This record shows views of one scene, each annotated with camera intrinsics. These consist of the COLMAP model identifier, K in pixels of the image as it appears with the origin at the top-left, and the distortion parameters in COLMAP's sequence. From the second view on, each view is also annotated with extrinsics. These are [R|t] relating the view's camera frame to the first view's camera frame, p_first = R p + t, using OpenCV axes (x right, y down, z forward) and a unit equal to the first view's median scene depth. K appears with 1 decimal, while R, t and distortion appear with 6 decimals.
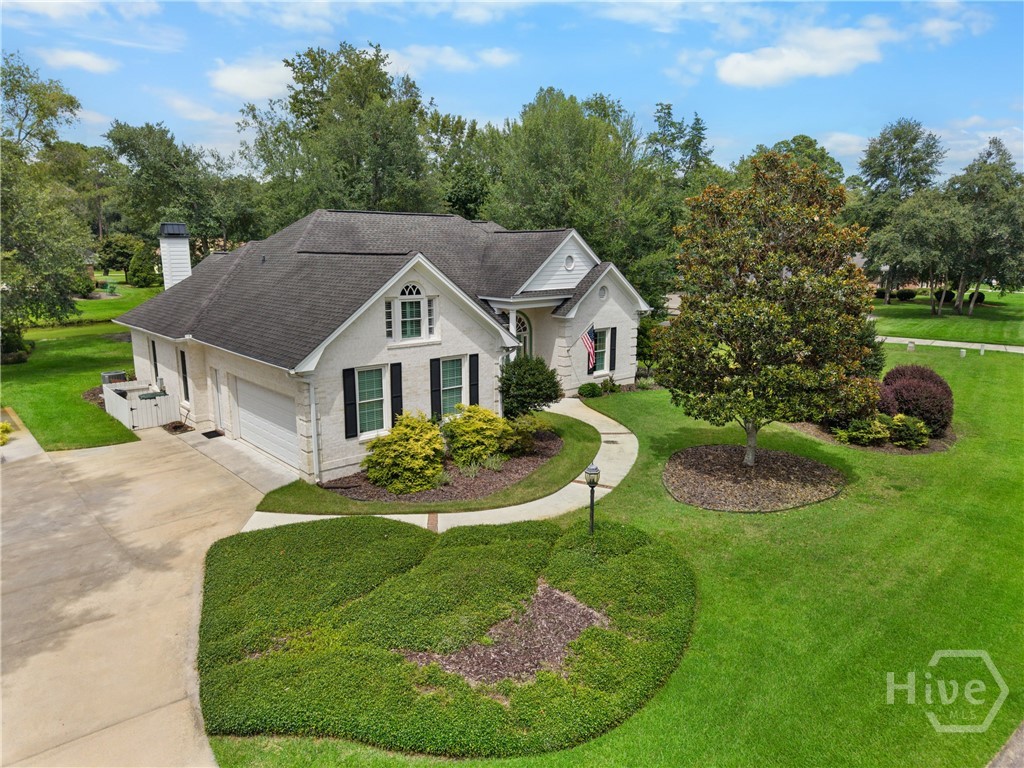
lens RADIAL K [[691.0, 0, 512.0], [0, 691.0, 384.0], [0, 0, 1]] dist [-0.003399, -0.002225]
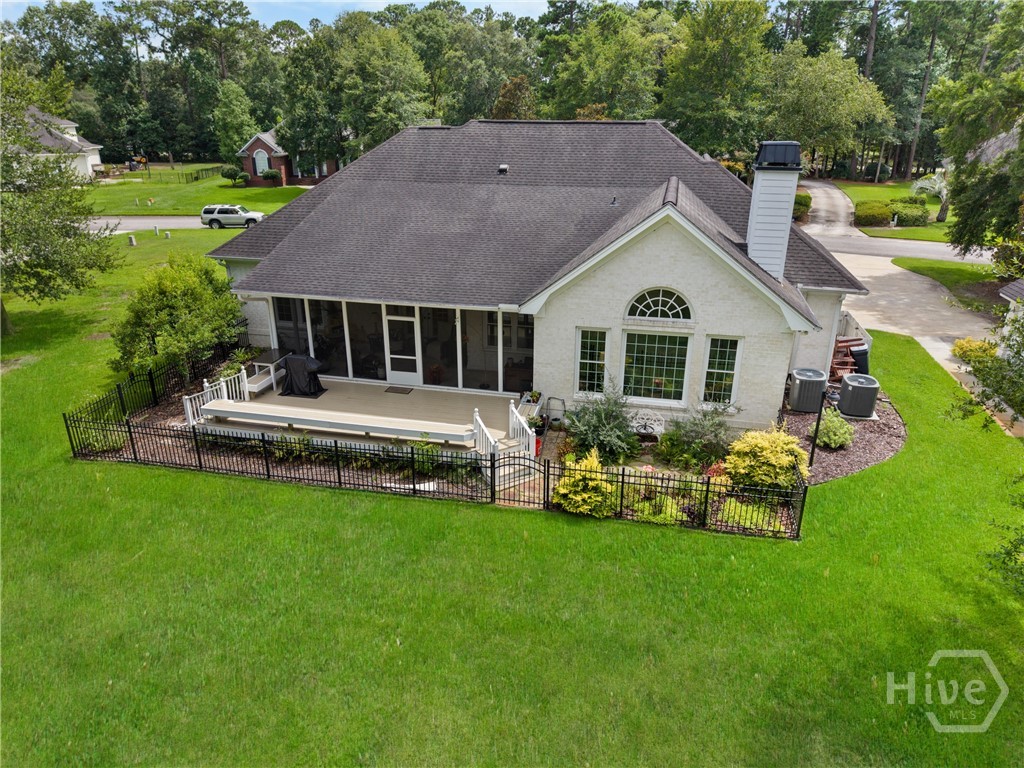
lens RADIAL K [[691.0, 0, 512.0], [0, 691.0, 384.0], [0, 0, 1]] dist [-0.003399, -0.002225]
pose [[-0.585316, -0.286021, 0.758681, -1.223985], [0.158840, 0.877132, 0.453221, -0.495800], [-0.795094, 0.385787, -0.467968, 2.184832]]
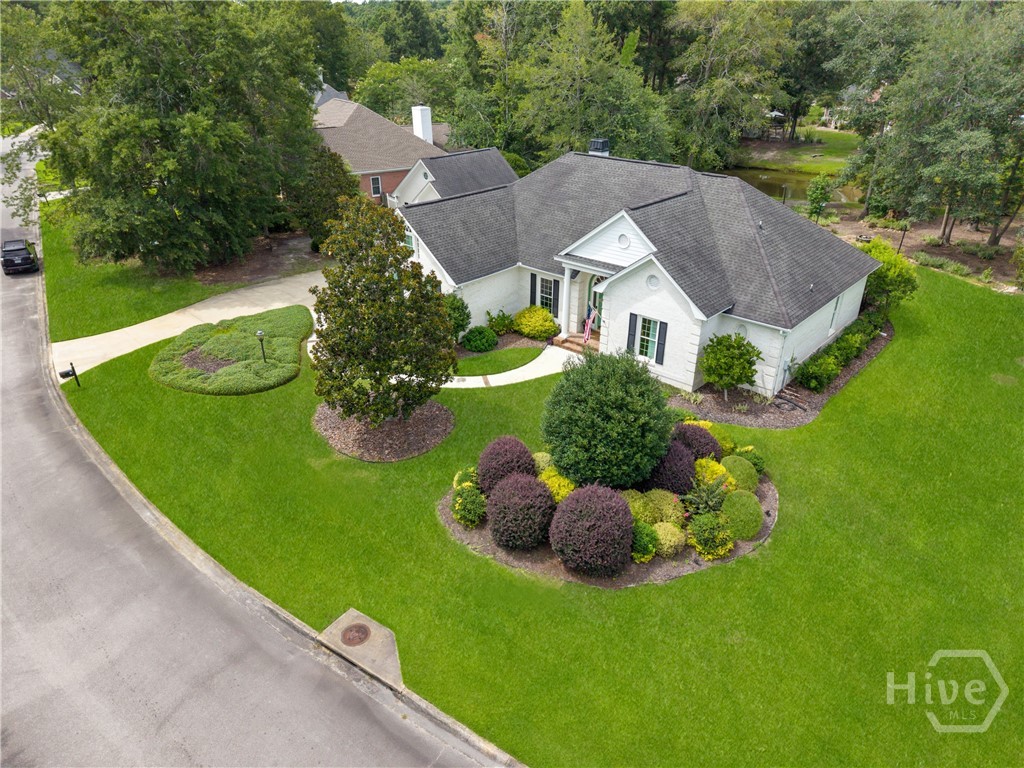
lens RADIAL K [[691.0, 0, 512.0], [0, 691.0, 384.0], [0, 0, 1]] dist [-0.003399, -0.002225]
pose [[0.123418, 0.449213, -0.884859, 1.404311], [-0.208627, 0.883494, 0.419421, -0.507500], [0.970177, 0.132842, 0.202757, 0.876537]]
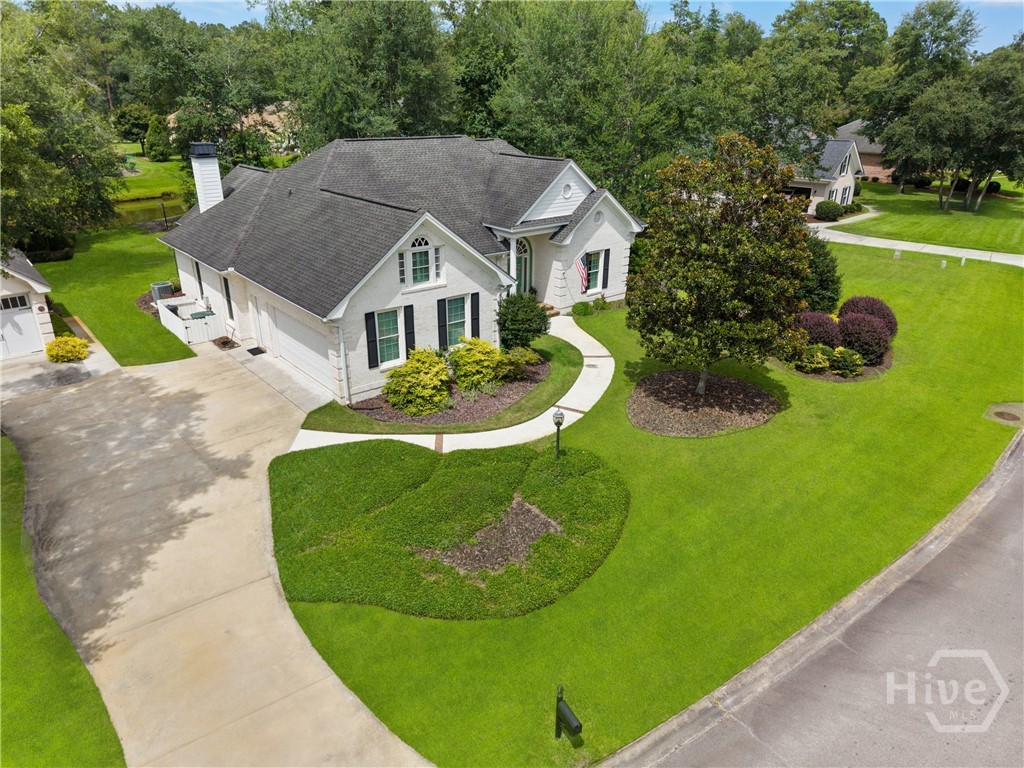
lens RADIAL K [[681.2, 0, 513.4], [0, 681.2, 398.2], [0, 0, 1]] dist [0.005648, -0.021746]
pose [[0.999597, 0.018337, -0.021650, 0.036810], [-0.013296, 0.976863, 0.213453, -0.112726], [0.025063, -0.213079, 0.976713, -0.160291]]
